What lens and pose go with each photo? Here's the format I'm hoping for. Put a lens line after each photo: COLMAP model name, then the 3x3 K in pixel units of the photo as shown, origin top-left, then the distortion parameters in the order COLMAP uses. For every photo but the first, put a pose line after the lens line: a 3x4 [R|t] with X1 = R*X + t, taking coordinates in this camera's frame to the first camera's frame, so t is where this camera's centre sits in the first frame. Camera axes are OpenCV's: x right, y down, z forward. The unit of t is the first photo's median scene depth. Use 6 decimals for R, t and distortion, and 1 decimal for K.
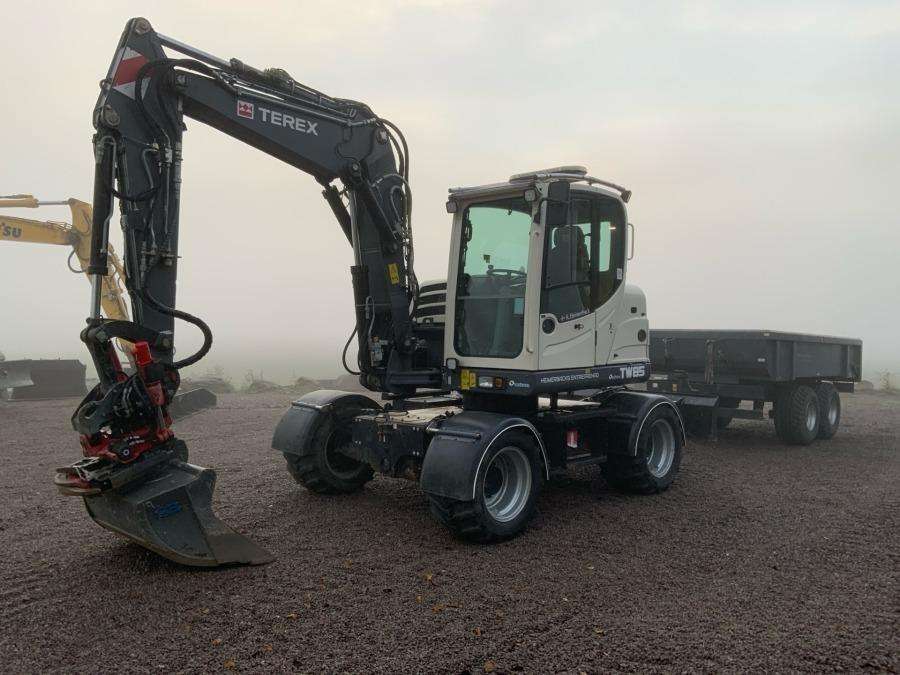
lens RADIAL K [[739.8, 0, 448.7], [0, 739.8, 336.2], [0, 0, 1]] dist [0.103498, -0.216541]
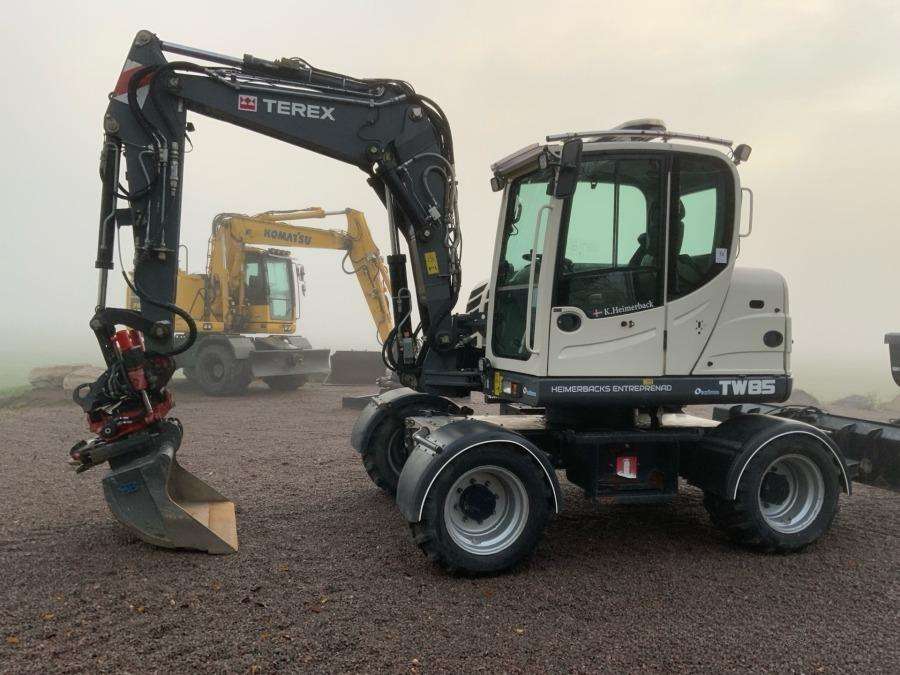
lens RADIAL K [[737.6, 0, 446.2], [0, 737.6, 336.9], [0, 0, 1]] dist [0.106494, -0.229992]
pose [[0.865332, 0.022908, -0.500675, 0.406321], [-0.023032, 0.999717, 0.005934, 0.000279], [0.500669, 0.006396, 0.865615, 0.229160]]
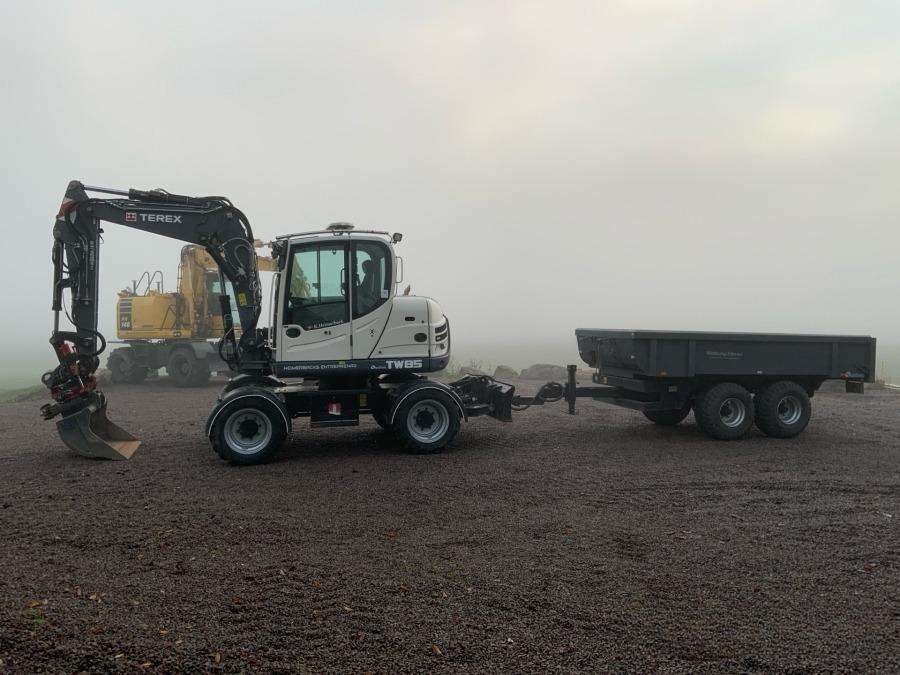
lens RADIAL K [[739.8, 0, 448.7], [0, 739.8, 336.2], [0, 0, 1]] dist [0.103498, -0.216541]
pose [[0.846983, 0.000005, -0.531619, 1.181705], [0.007743, 0.999894, 0.012344, -0.022484], [0.531563, -0.014572, 0.846893, -0.128447]]
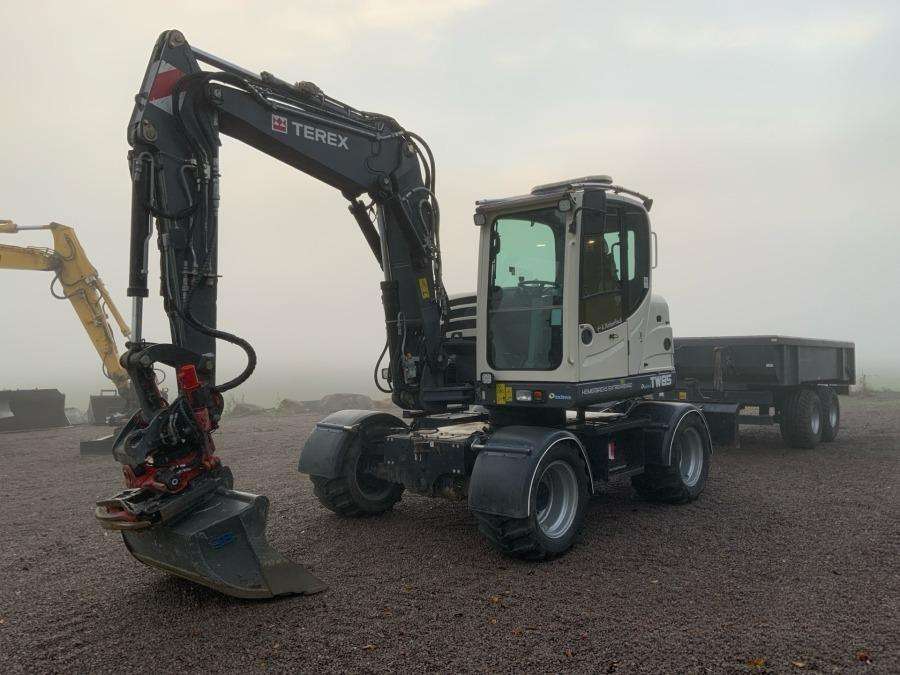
lens RADIAL K [[739.8, 0, 448.7], [0, 739.8, 336.2], [0, 0, 1]] dist [0.103498, -0.216541]
pose [[0.998336, -0.030996, 0.048629, -0.093073], [0.032097, 0.999242, -0.022029, 0.001595], [-0.047910, 0.023553, 0.998574, 0.021601]]
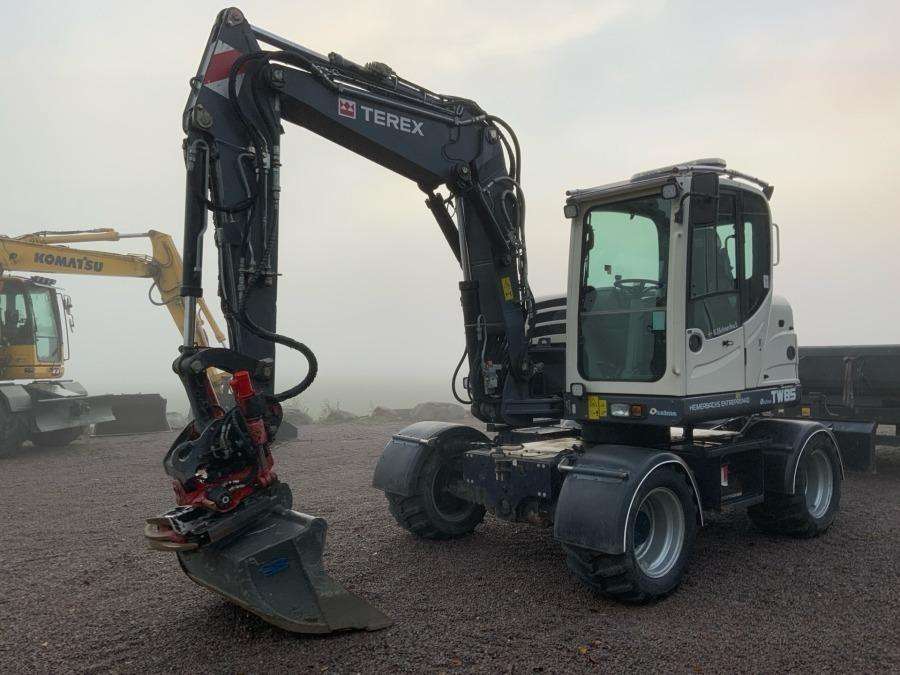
lens RADIAL K [[737.6, 0, 446.2], [0, 737.6, 336.9], [0, 0, 1]] dist [0.106494, -0.229992]
pose [[0.995909, -0.026497, -0.086395, -0.073352], [0.023428, 0.999065, -0.036348, 0.003196], [0.087278, 0.034175, 0.995598, 0.119507]]
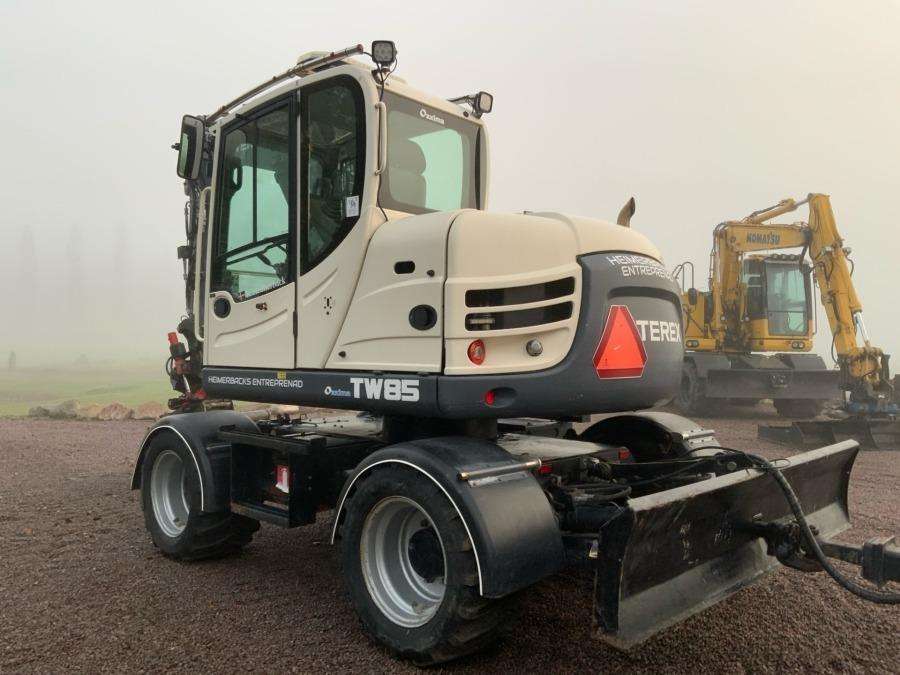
lens RADIAL K [[739.8, 0, 448.7], [0, 739.8, 336.2], [0, 0, 1]] dist [0.103498, -0.216541]
pose [[0.014119, -0.013250, -0.999813, 0.857913], [-0.017005, 0.999764, -0.013490, 0.020274], [0.999756, 0.017192, 0.013890, 1.174299]]
